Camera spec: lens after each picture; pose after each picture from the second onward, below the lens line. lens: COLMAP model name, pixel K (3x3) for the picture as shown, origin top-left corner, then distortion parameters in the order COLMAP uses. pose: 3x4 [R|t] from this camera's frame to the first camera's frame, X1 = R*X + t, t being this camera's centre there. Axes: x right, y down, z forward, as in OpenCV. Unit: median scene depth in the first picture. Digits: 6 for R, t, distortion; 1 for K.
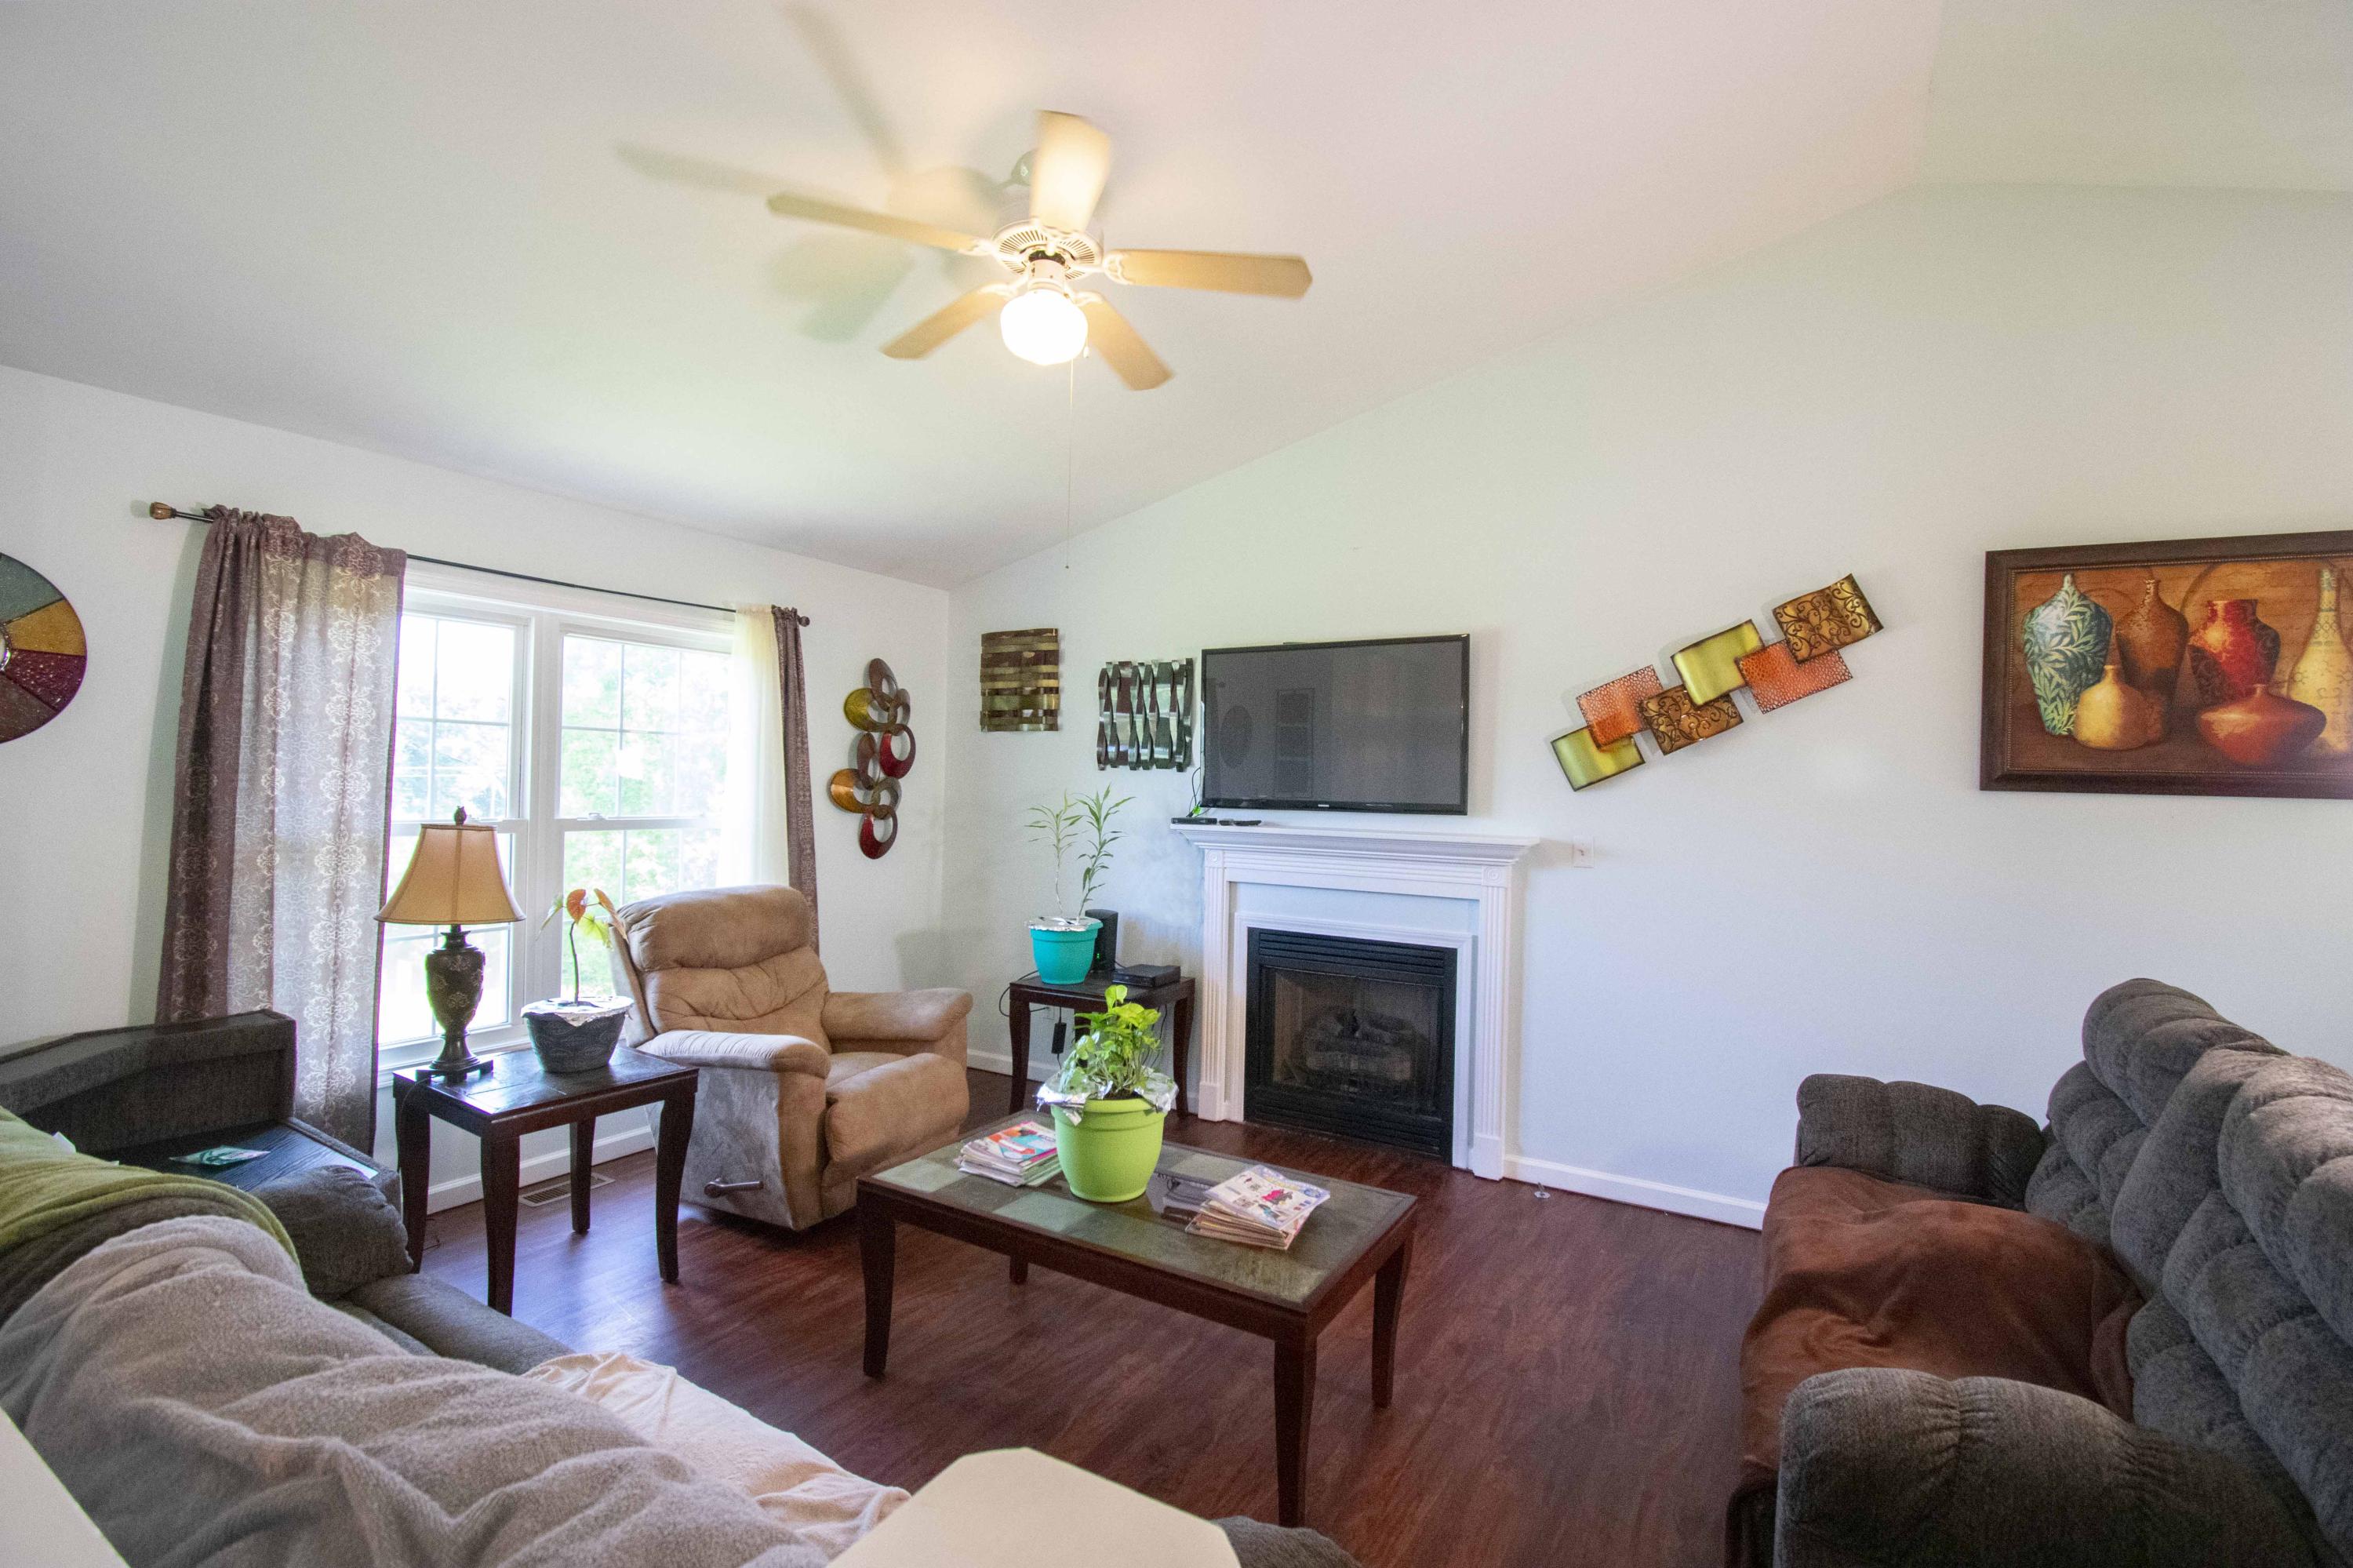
lens RADIAL K [[1012.9, 0, 1172.4], [0, 1012.9, 776.5], [0, 0, 1]] dist [-0.000098, -0.013279]
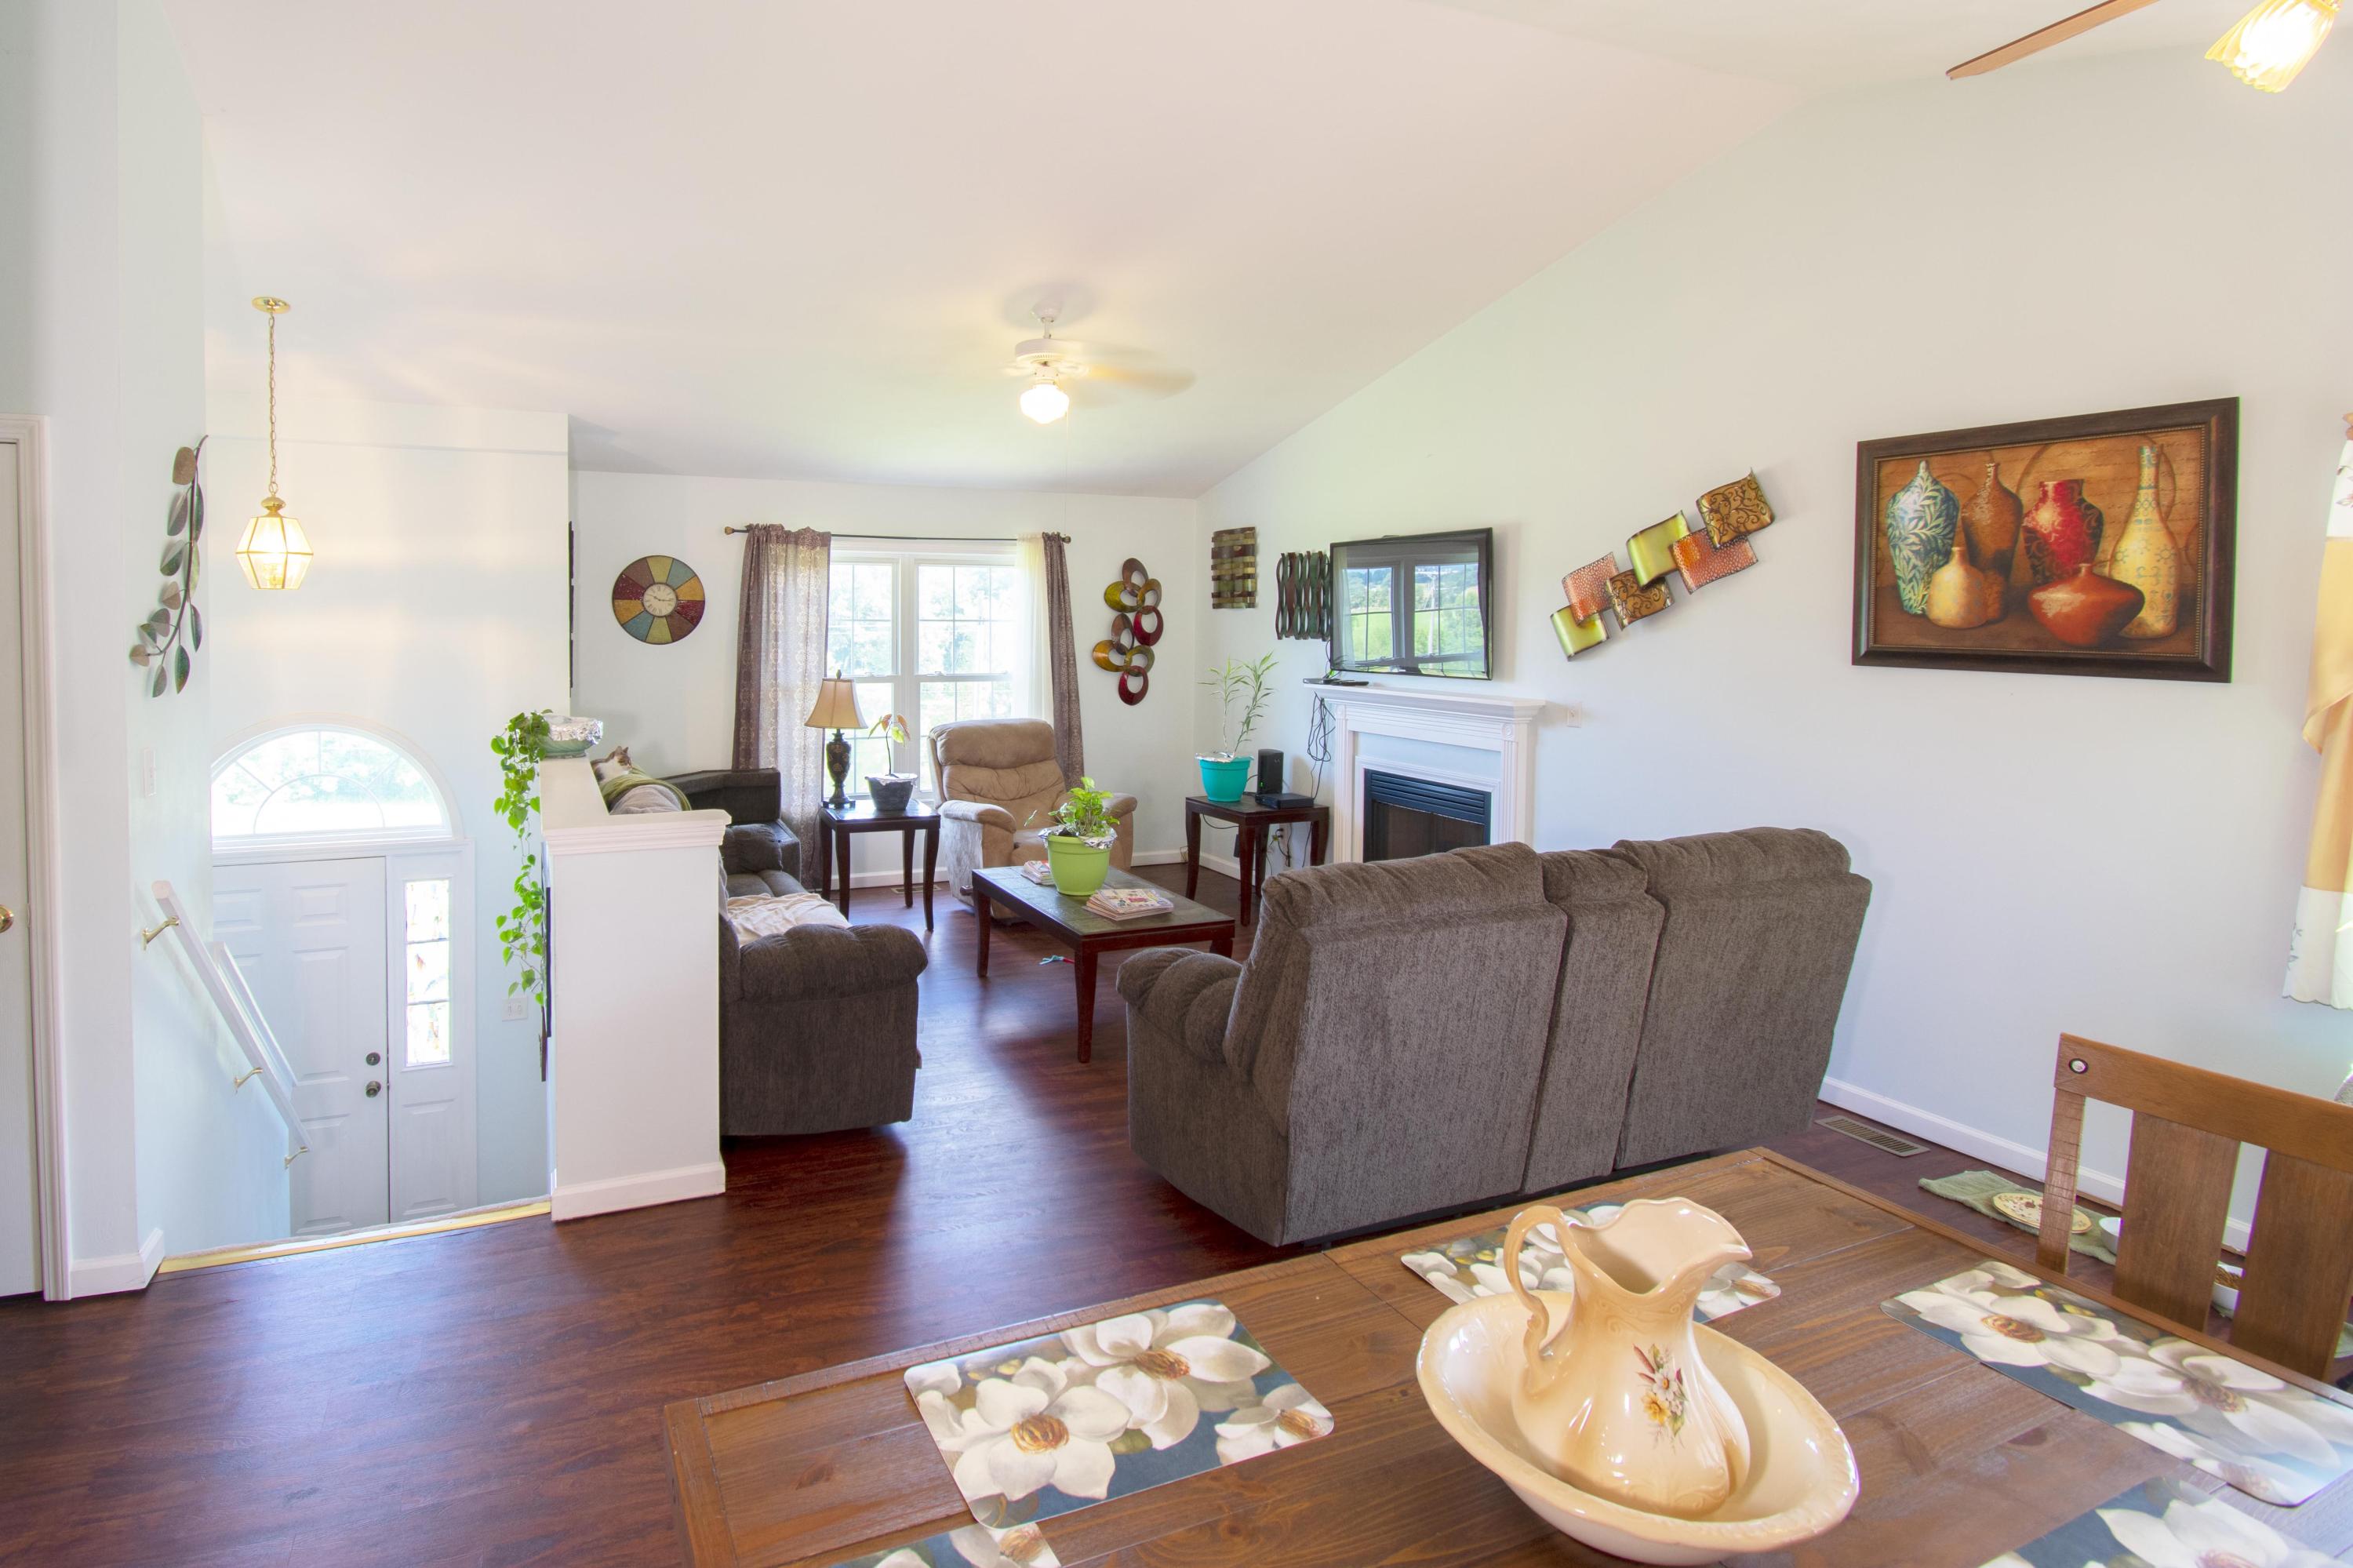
lens RADIAL K [[1231.3, 0, 1057.1], [0, 1231.3, 649.7], [0, 0, 1]] dist [-0.000186, -0.000060]
pose [[0.799506, -0.000354, -0.600658, 0.939113], [0.016035, 0.999656, 0.020754, -0.044977], [0.600444, -0.026224, 0.799236, -0.577744]]
